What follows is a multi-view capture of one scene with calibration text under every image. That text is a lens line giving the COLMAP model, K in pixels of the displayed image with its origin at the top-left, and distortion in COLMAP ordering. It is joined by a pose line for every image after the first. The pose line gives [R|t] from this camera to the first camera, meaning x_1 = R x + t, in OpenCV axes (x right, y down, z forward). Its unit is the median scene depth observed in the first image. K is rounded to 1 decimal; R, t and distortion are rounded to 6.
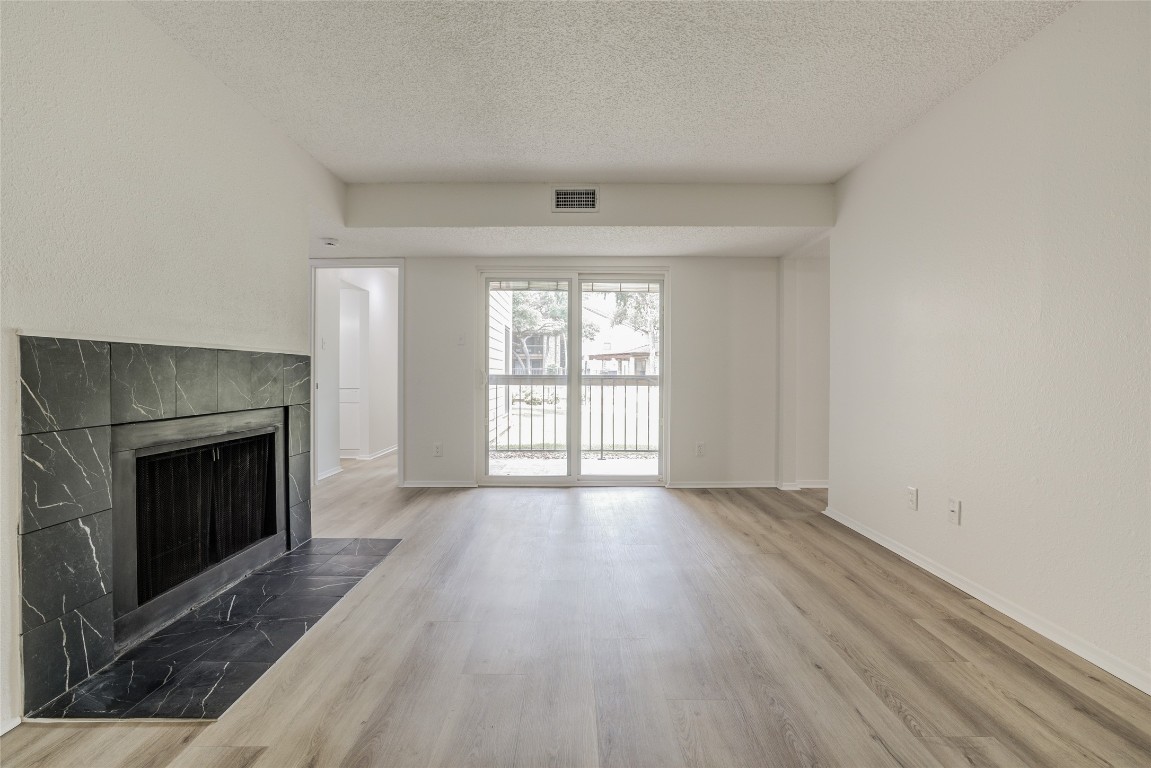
lens RADIAL K [[507.8, 0, 575.5], [0, 507.8, 384.0], [0, 0, 1]] dist [-0.045779, 0.018075]
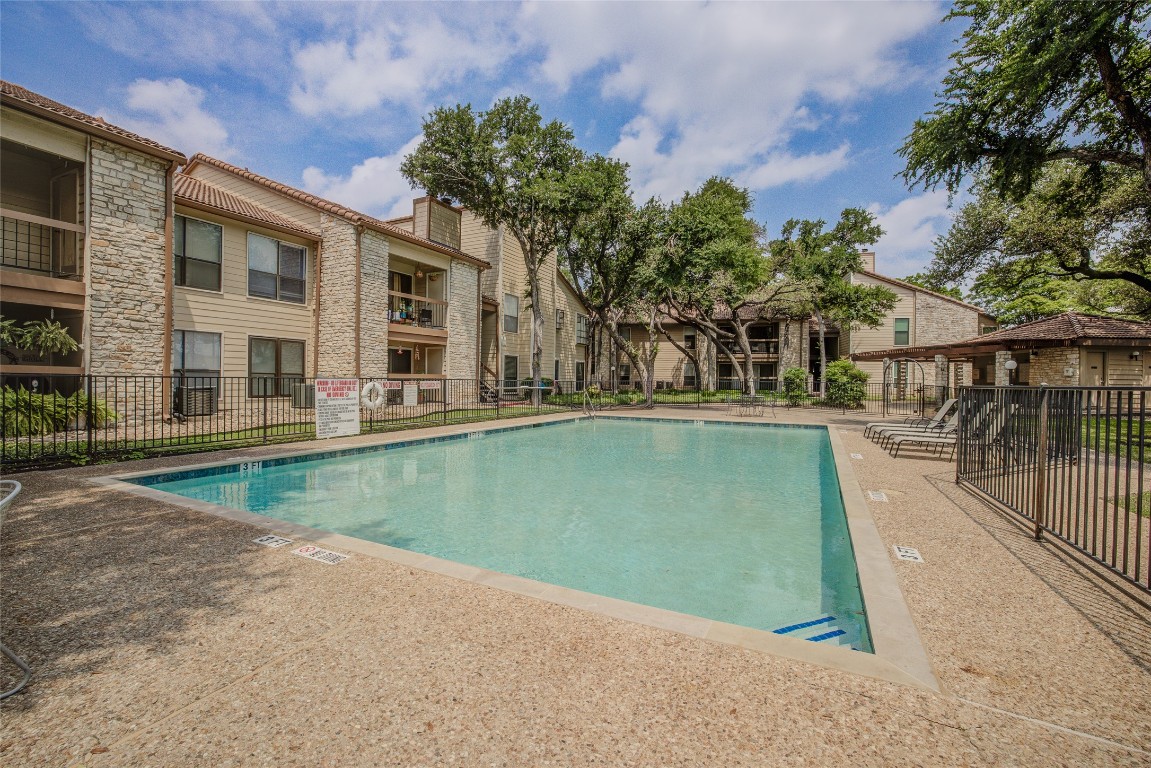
lens RADIAL K [[497.2, 0, 575.5], [0, 497.2, 385.4], [0, 0, 1]] dist [-0.054138, 0.024715]
pose [[0.894280, 0.008284, -0.447431, -0.317539], [-0.015432, 0.999805, -0.012334, -0.192664], [0.447242, 0.017935, 0.894233, 6.926668]]
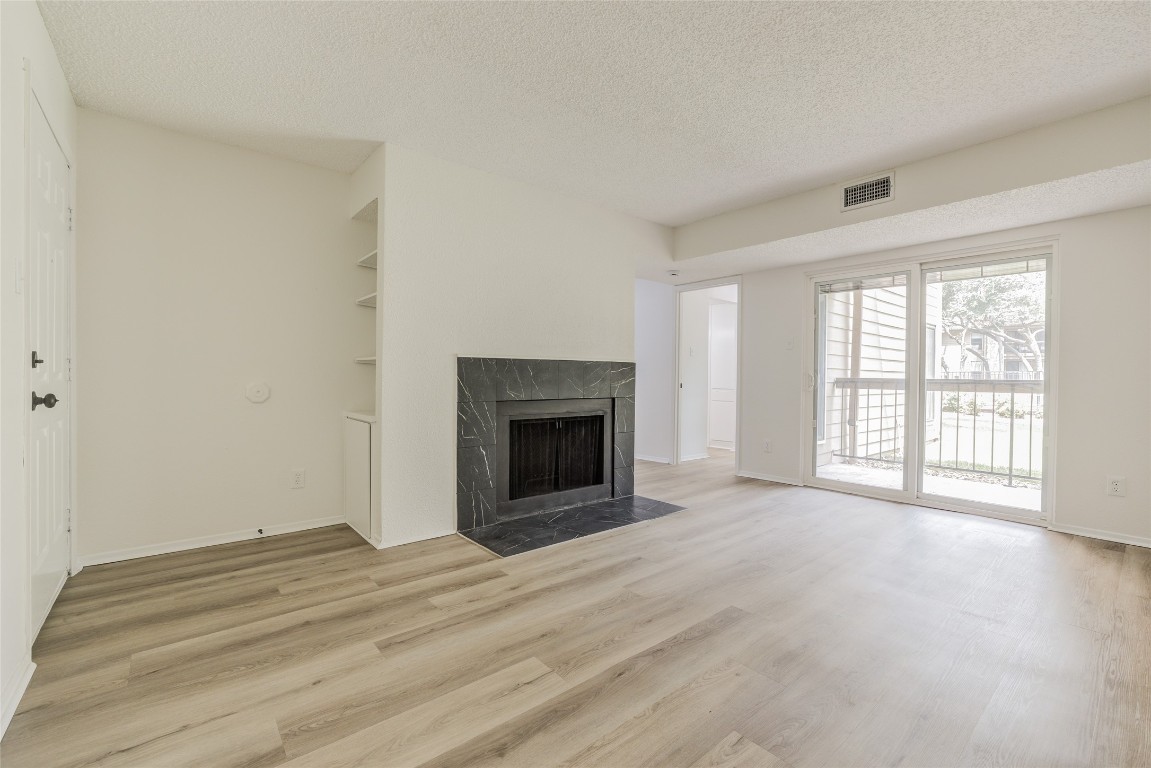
lens RADIAL K [[497.2, 0, 575.5], [0, 497.2, 385.4], [0, 0, 1]] dist [-0.054138, 0.024715]
pose [[0.638824, 0.017330, -0.769158, 0.359760], [-0.020248, 0.999779, 0.005710, 0.002019], [0.769087, 0.011926, 0.639033, -0.000676]]
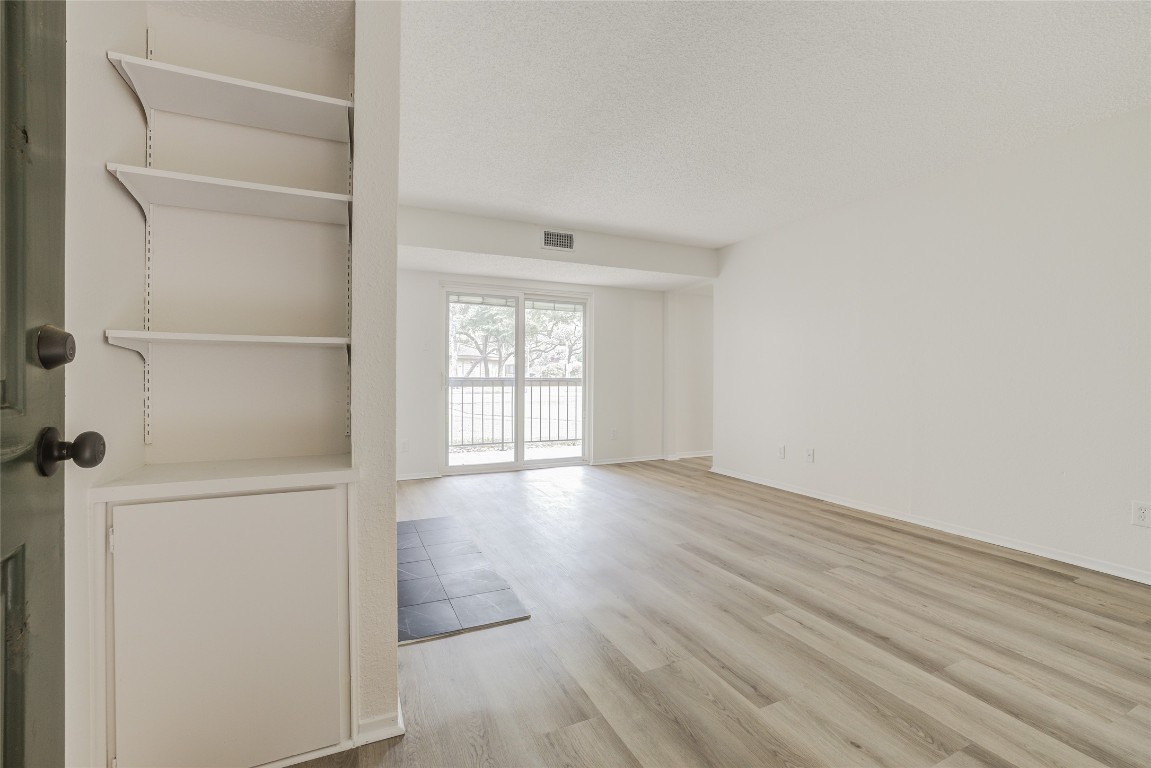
lens RADIAL K [[489.8, 0, 577.8], [0, 489.8, 389.7], [0, 0, 1]] dist [-0.040369, 0.017898]
pose [[0.904520, -0.011651, 0.426273, -0.488367], [0.007869, 0.999913, 0.010631, -0.000228], [-0.426359, -0.006262, 0.904532, -0.140504]]
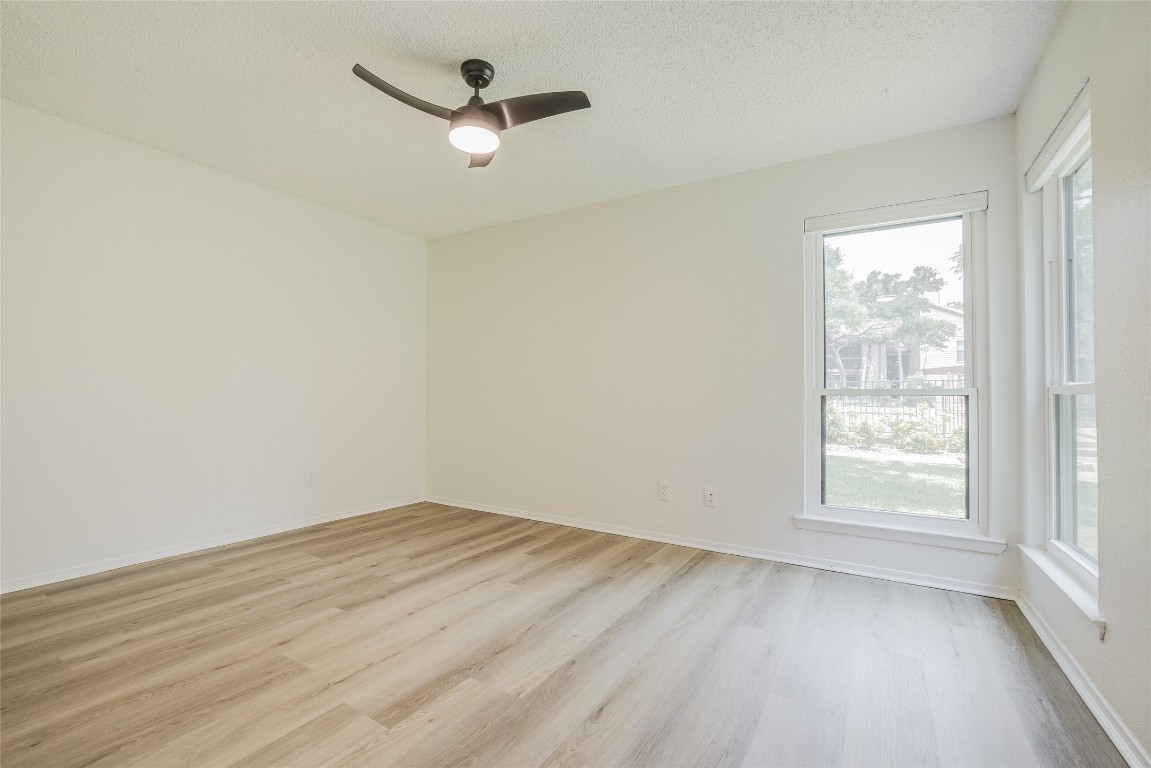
lens RADIAL K [[517.8, 0, 575.9], [0, 517.8, 388.3], [0, 0, 1]] dist [-0.051269, 0.019354]
pose [[0.856635, -0.008385, -0.515855, -0.672161], [-0.009819, 0.999422, -0.032551, -0.010242], [0.515829, 0.032949, 0.856057, 2.287779]]
